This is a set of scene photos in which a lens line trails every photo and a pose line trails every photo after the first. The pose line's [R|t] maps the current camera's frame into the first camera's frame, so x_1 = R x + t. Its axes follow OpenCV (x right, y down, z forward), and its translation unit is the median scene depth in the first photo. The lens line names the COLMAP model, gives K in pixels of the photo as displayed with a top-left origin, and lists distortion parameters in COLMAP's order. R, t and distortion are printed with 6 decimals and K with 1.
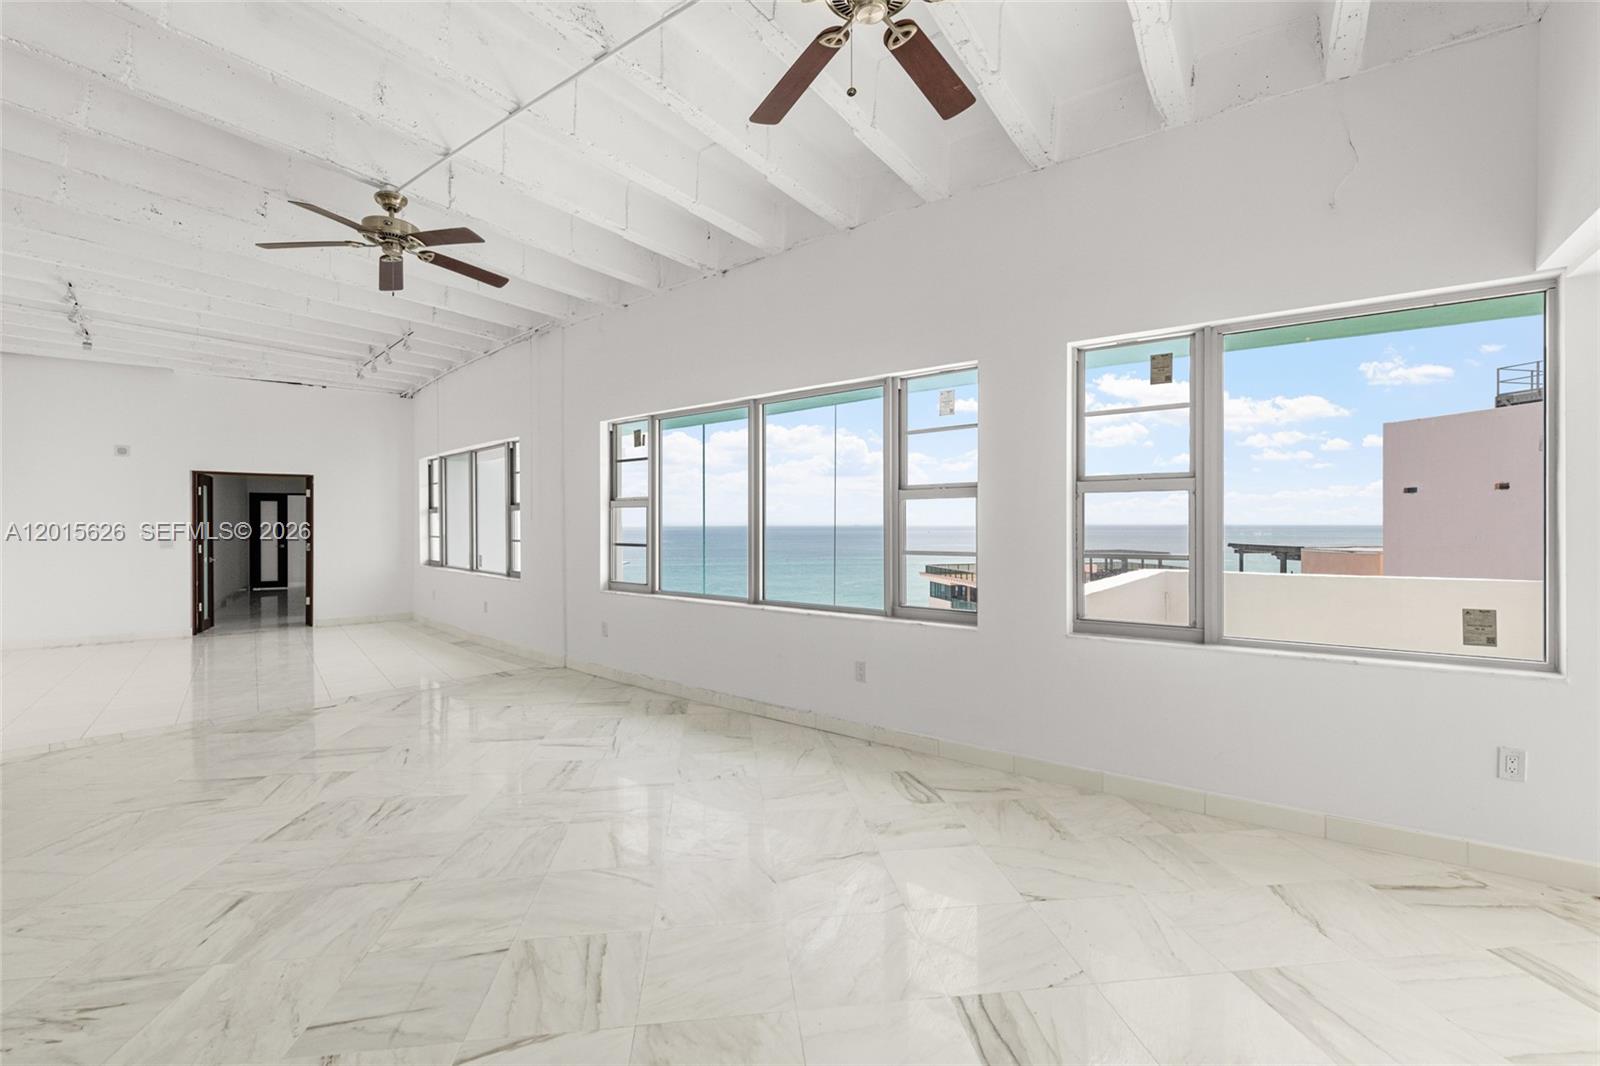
lens RADIAL K [[701.1, 0, 792.9], [0, 701.1, 533.1], [0, 0, 1]] dist [0.048943, 0.000612]
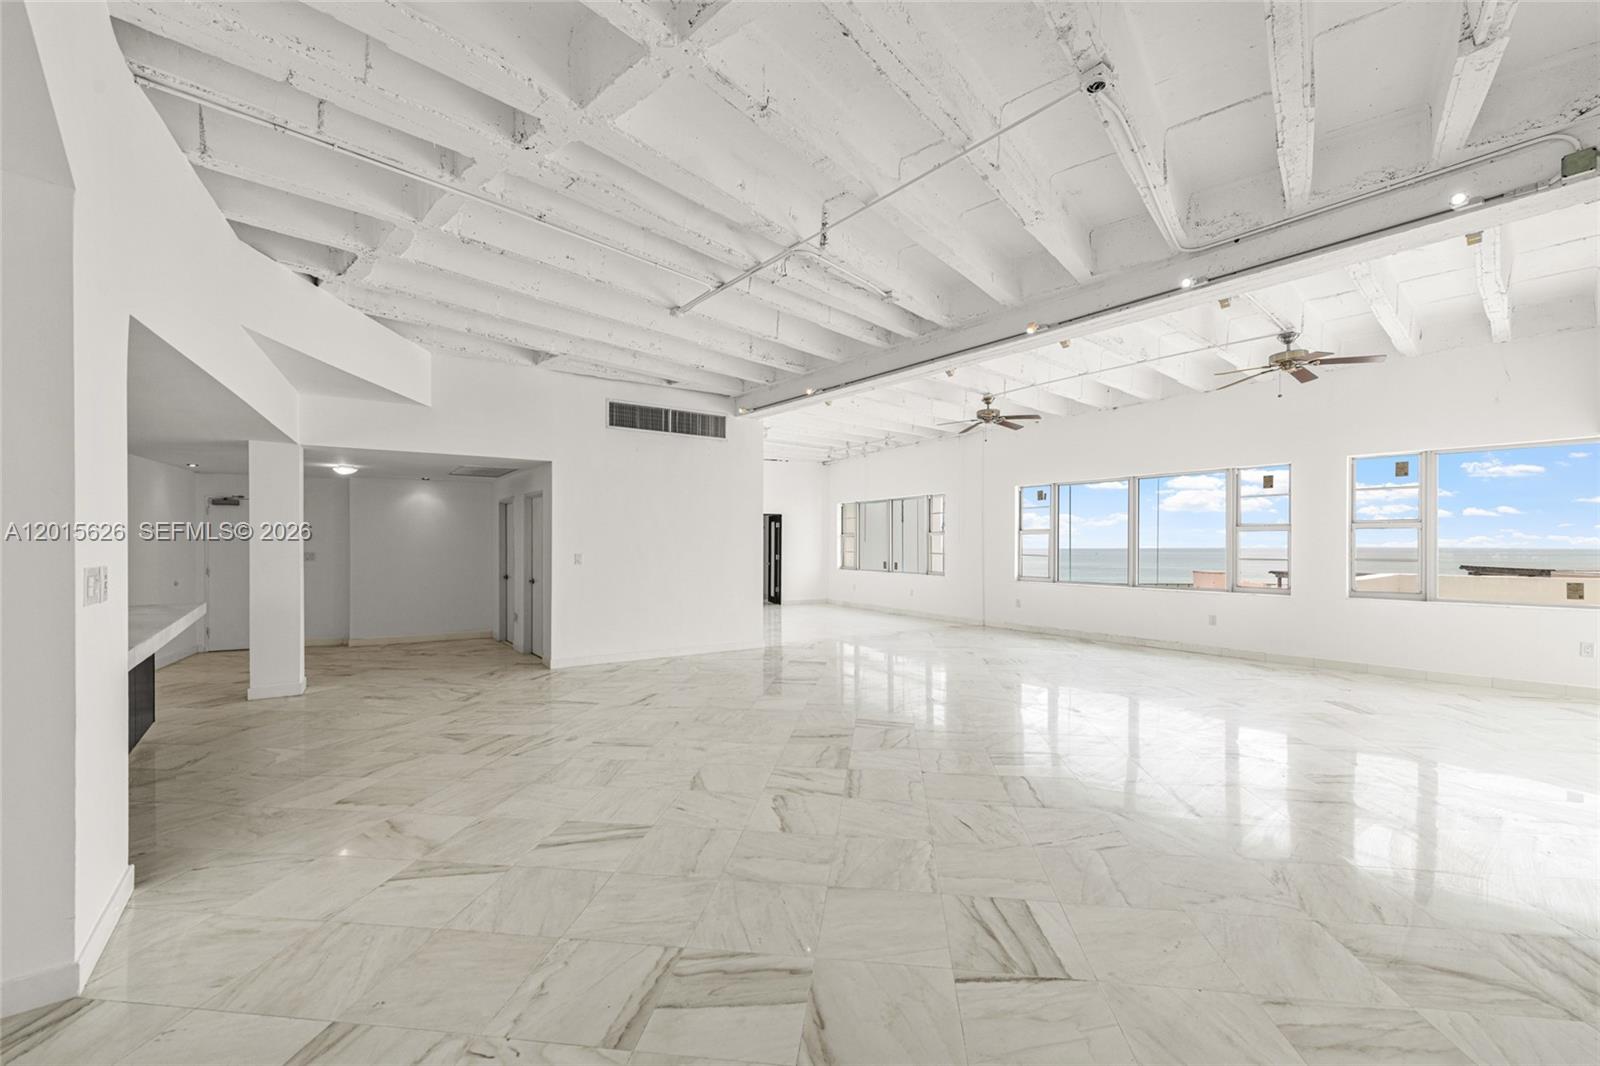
lens RADIAL K [[627.8, 0, 805.1], [0, 627.8, 542.2], [0, 0, 1]] dist [0.013409, 0.000374]
pose [[0.965480, 0.009521, -0.260302, -0.685880], [-0.015435, 0.999667, -0.020685, 0.046171], [0.260018, 0.023989, 0.965306, -1.247926]]
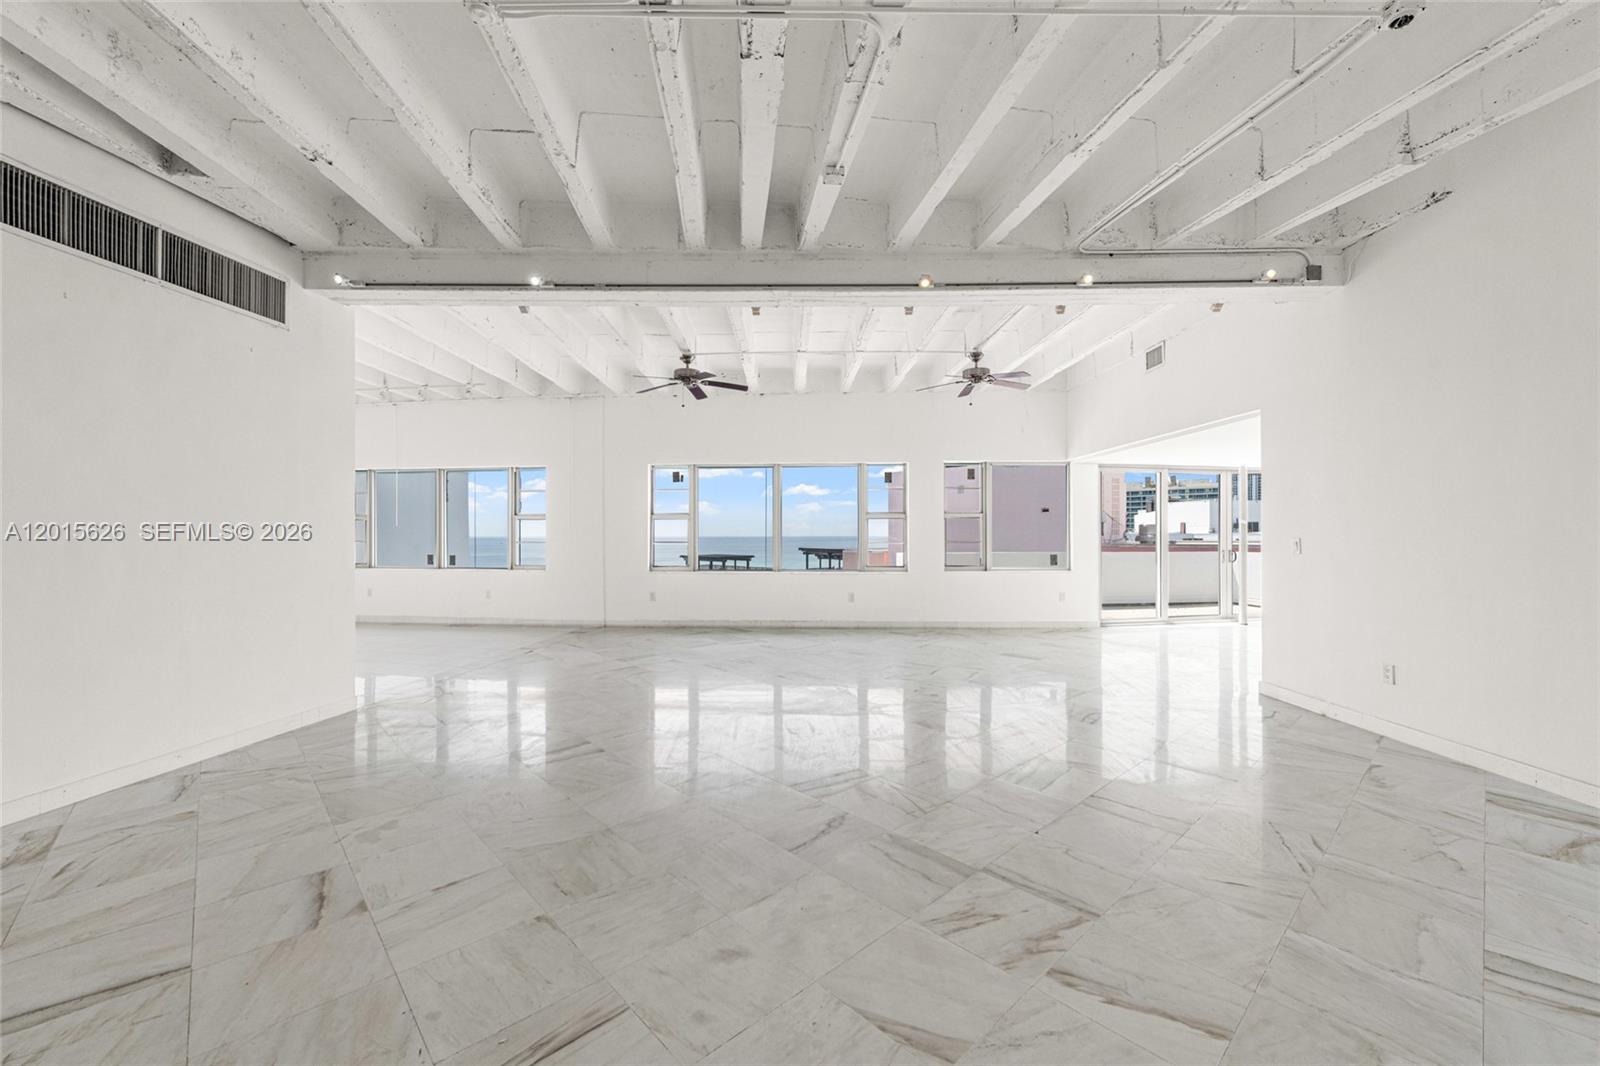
lens RADIAL K [[627.8, 0, 794.5], [0, 627.8, 557.0], [0, 0, 1]] dist [0.013409, 0.000374]
pose [[0.817819, -0.019070, 0.575160, -1.489954], [0.007430, 0.999717, 0.022581, 0.035020], [-0.575428, -0.014194, 0.817730, -0.625172]]
